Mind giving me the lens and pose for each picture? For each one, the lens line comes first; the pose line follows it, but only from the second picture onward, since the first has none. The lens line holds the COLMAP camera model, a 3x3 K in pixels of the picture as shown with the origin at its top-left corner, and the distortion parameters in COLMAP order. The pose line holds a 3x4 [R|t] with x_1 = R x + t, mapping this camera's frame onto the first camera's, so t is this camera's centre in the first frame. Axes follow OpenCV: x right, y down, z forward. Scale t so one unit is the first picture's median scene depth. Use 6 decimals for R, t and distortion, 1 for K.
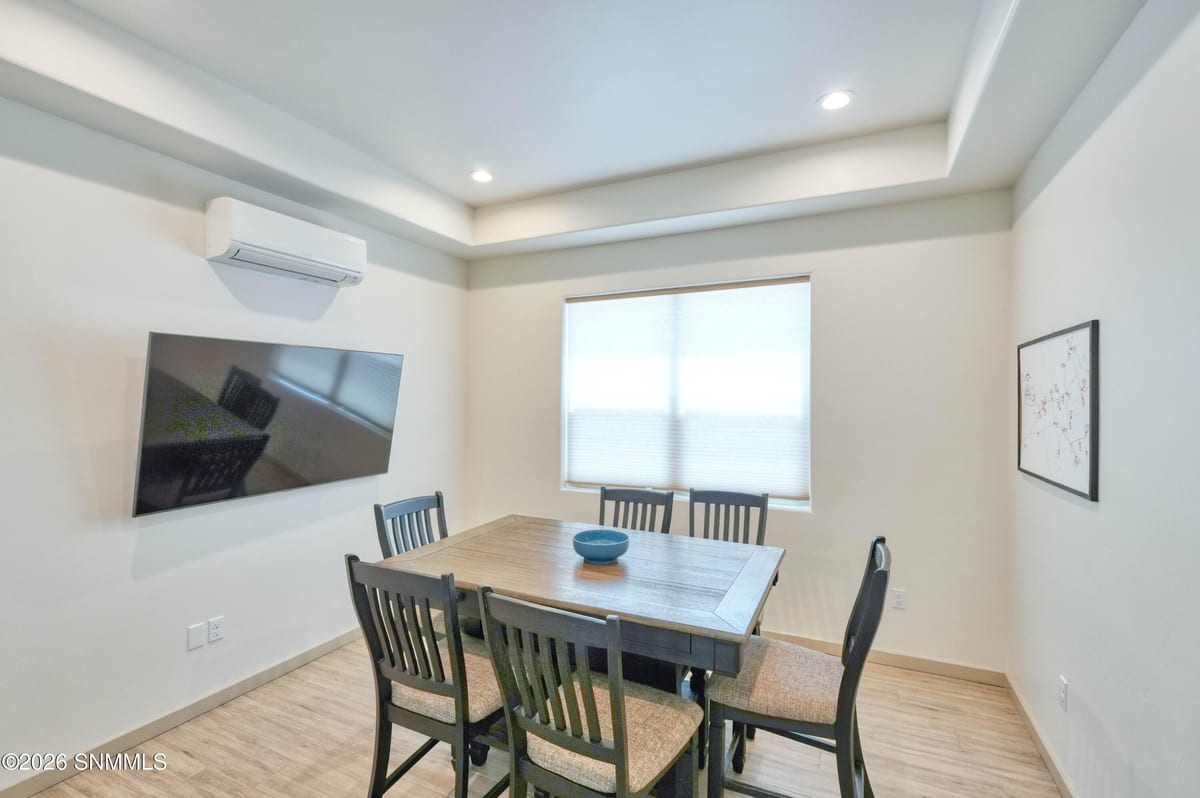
lens RADIAL K [[538.8, 0, 600.0], [0, 538.8, 399.0], [0, 0, 1]] dist [-0.001088, -0.000398]
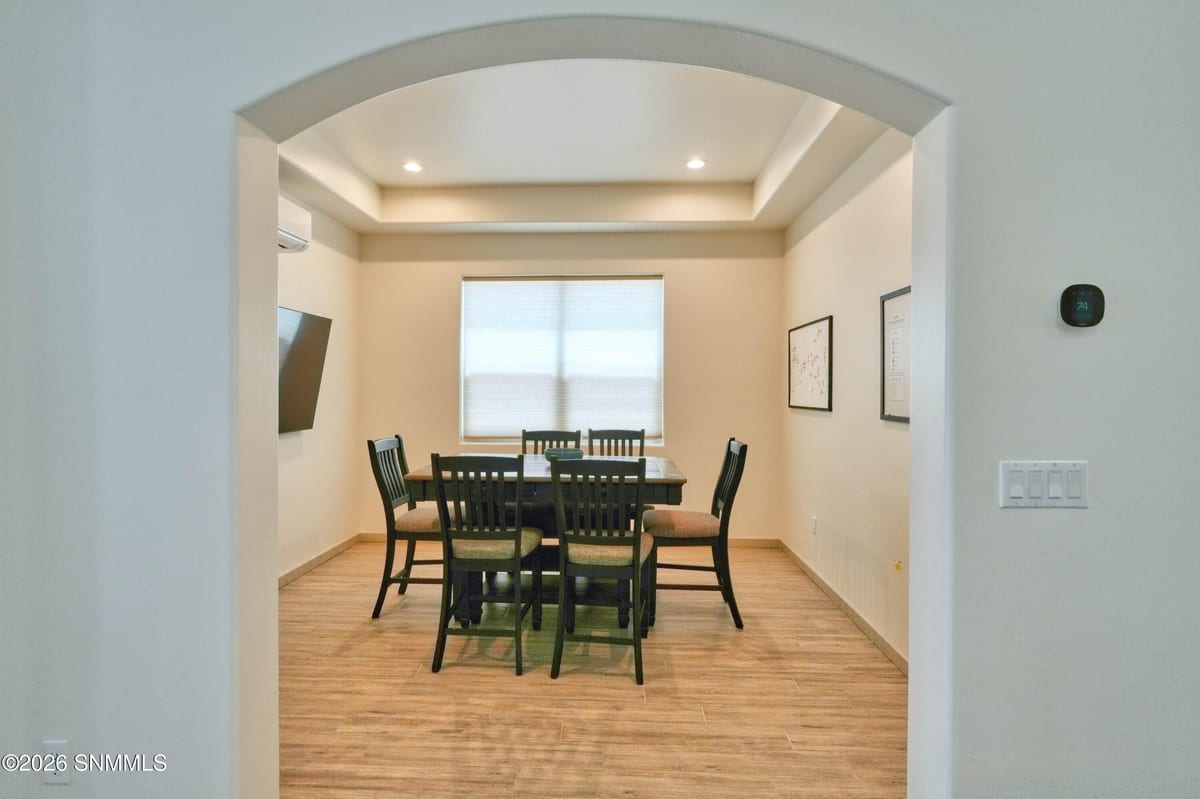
lens RADIAL K [[585.0, 0, 596.5], [0, 585.0, 389.3], [0, 0, 1]] dist [0.000817, 0.000112]
pose [[0.920878, 0.000507, 0.389850, -0.381733], [-0.001585, 0.999996, 0.002443, 0.064936], [-0.389847, -0.002868, 0.920875, -0.341284]]
